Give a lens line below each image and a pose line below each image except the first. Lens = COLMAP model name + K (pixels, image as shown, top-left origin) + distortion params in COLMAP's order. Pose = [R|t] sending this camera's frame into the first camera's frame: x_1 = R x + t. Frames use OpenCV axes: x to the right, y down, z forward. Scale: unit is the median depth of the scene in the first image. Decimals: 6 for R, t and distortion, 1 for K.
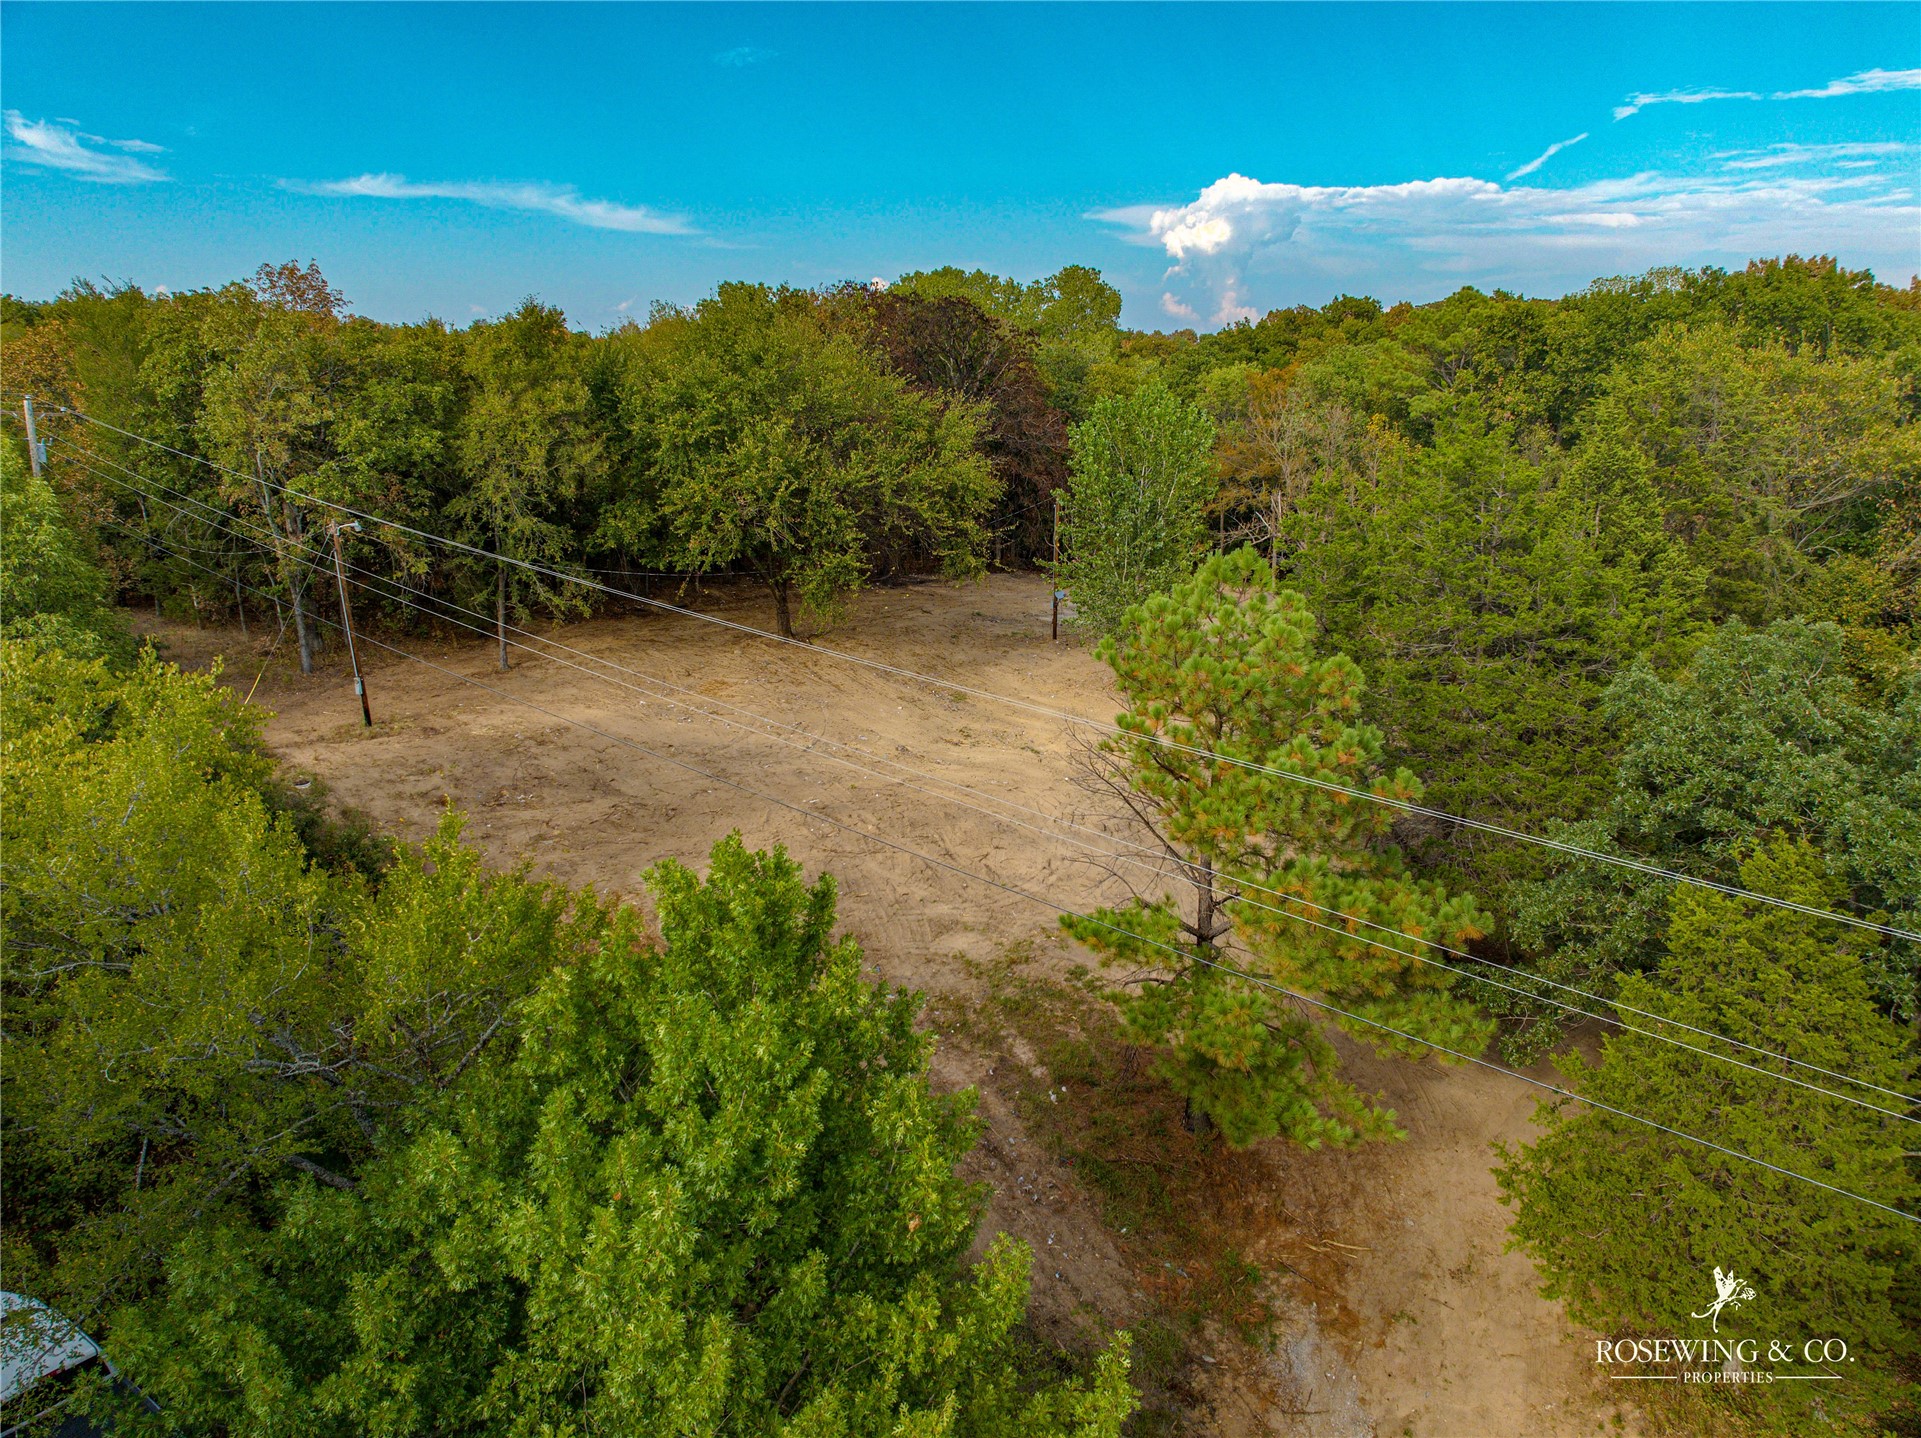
lens RADIAL K [[1347.0, 0, 966.6], [0, 1347.0, 713.2], [0, 0, 1]] dist [-0.041879, 0.002849]
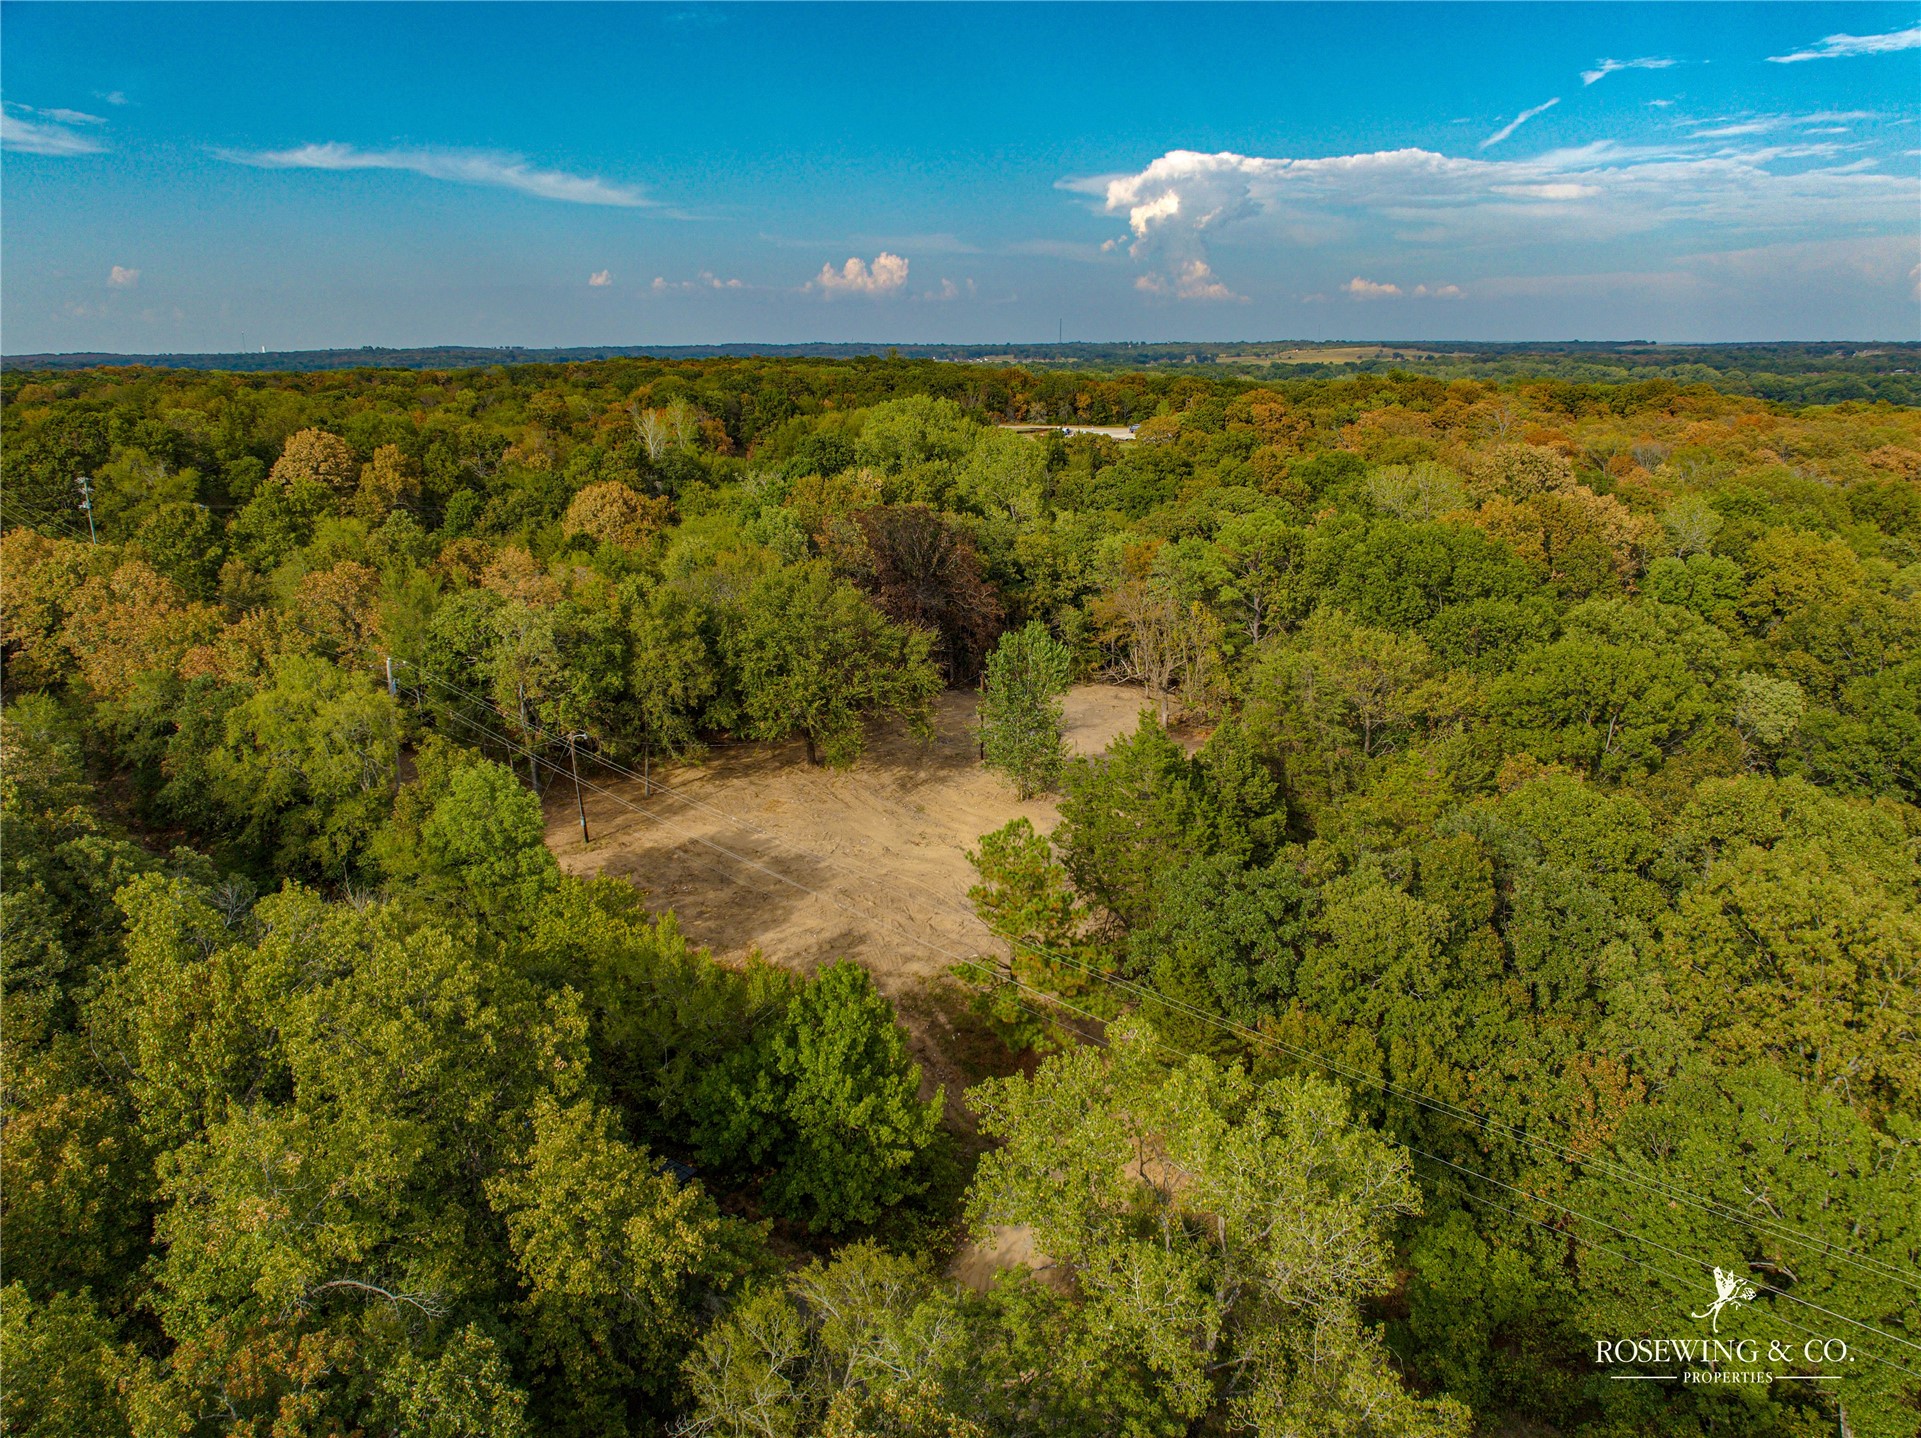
lens RADIAL K [[1347.0, 0, 966.6], [0, 1347.0, 713.2], [0, 0, 1]] dist [-0.041879, 0.002849]
pose [[0.999875, -0.008091, 0.013608, 0.039656], [0.007827, 0.999782, 0.019352, -0.211492], [-0.013762, -0.019243, 0.999720, -0.869317]]
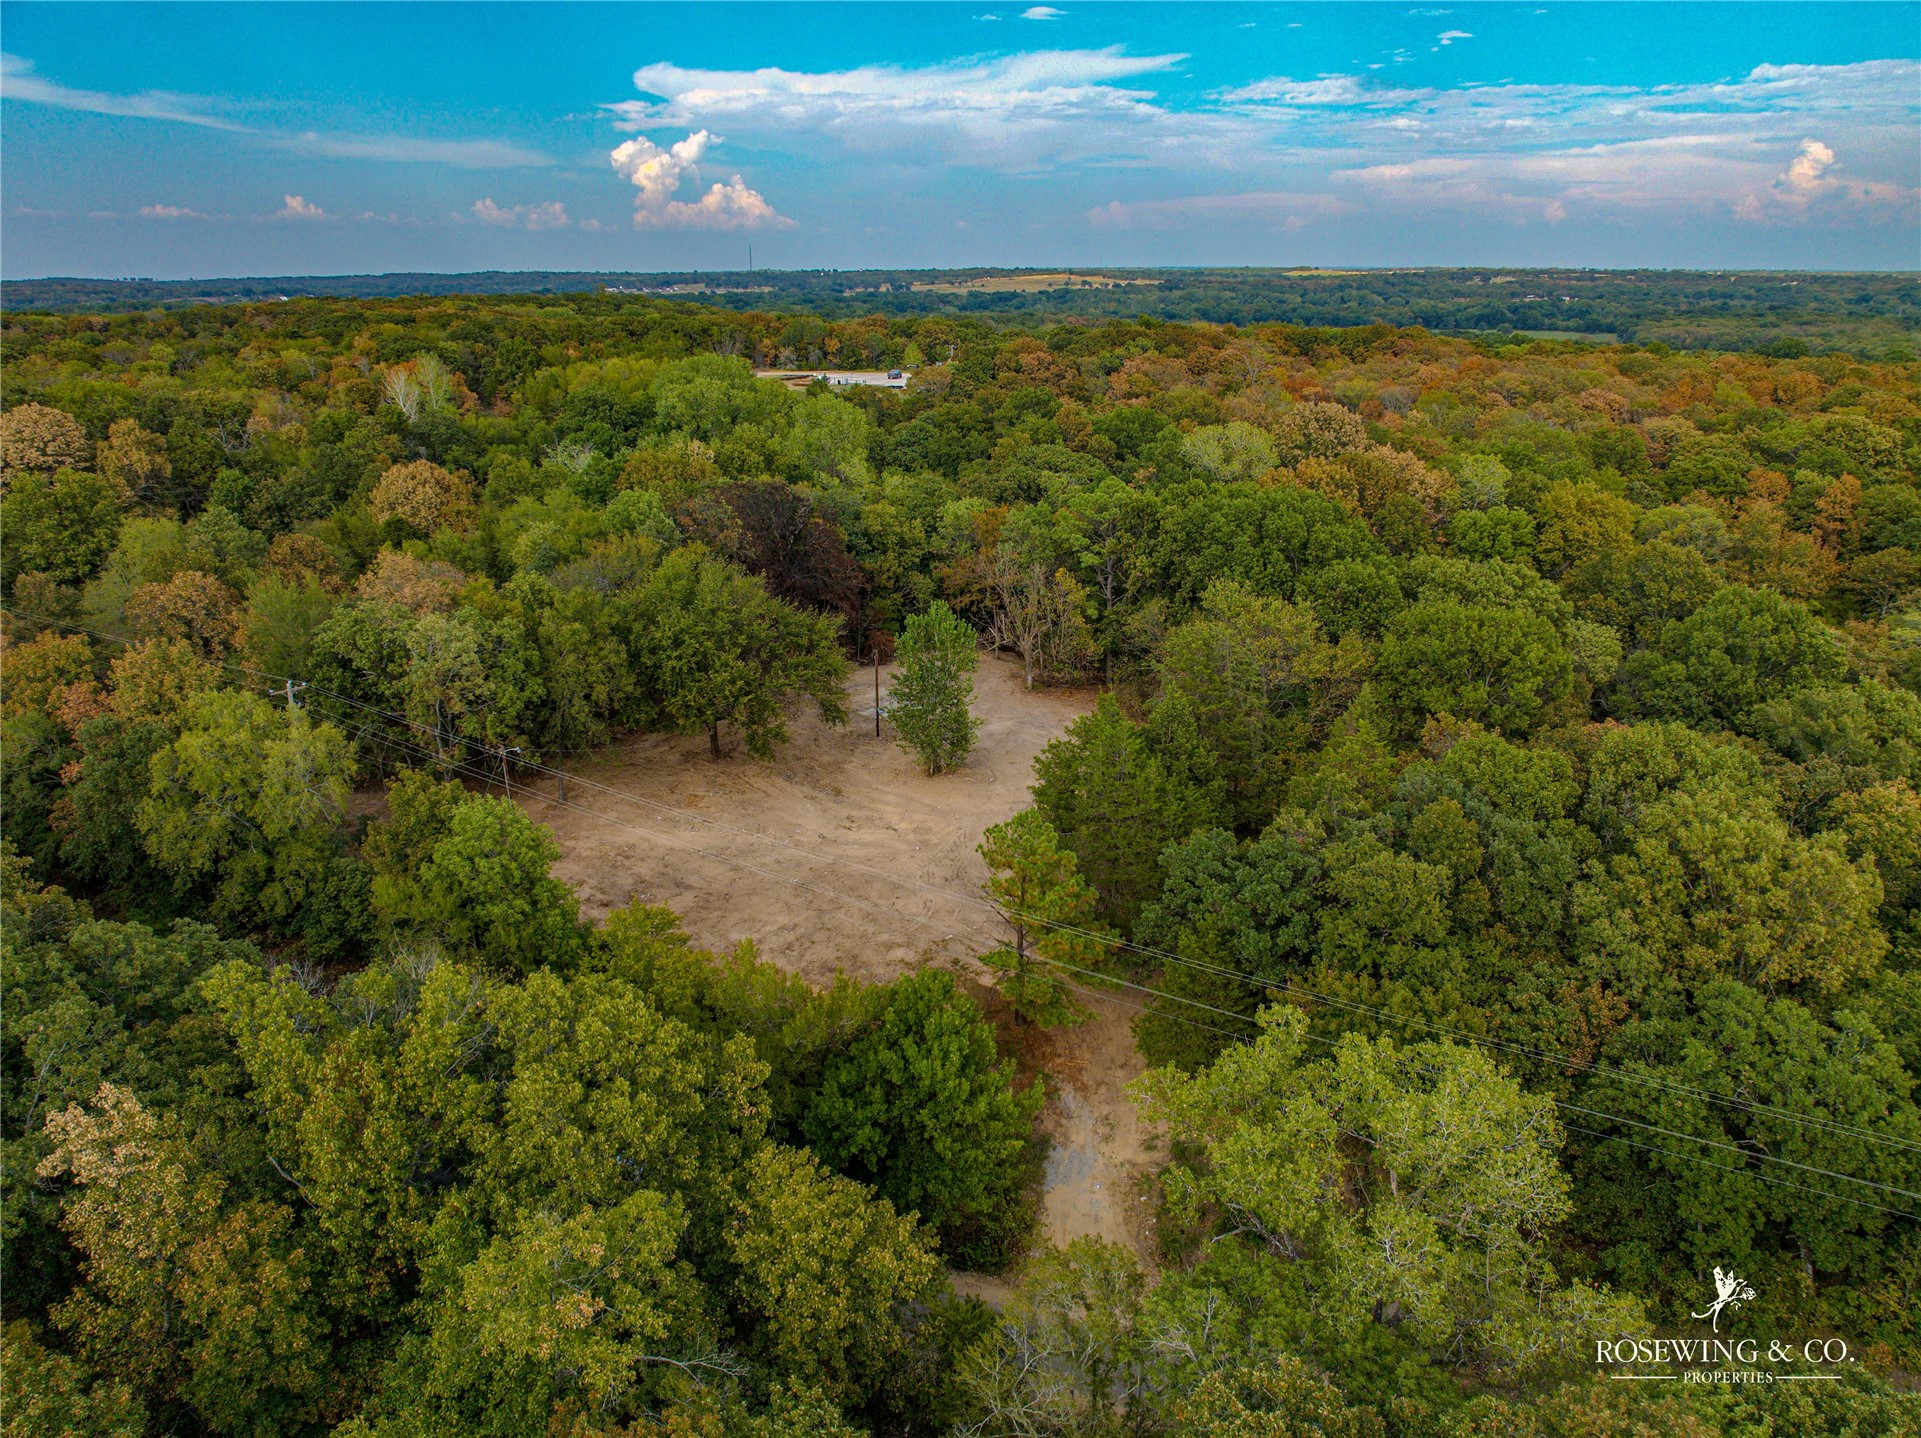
lens RADIAL K [[1347.0, 0, 966.6], [0, 1347.0, 713.2], [0, 0, 1]] dist [-0.041879, 0.002849]
pose [[0.972003, -0.075848, 0.222389, -0.282582], [0.060026, 0.995217, 0.077070, -0.301407], [-0.227171, -0.061563, 0.971907, -0.887804]]
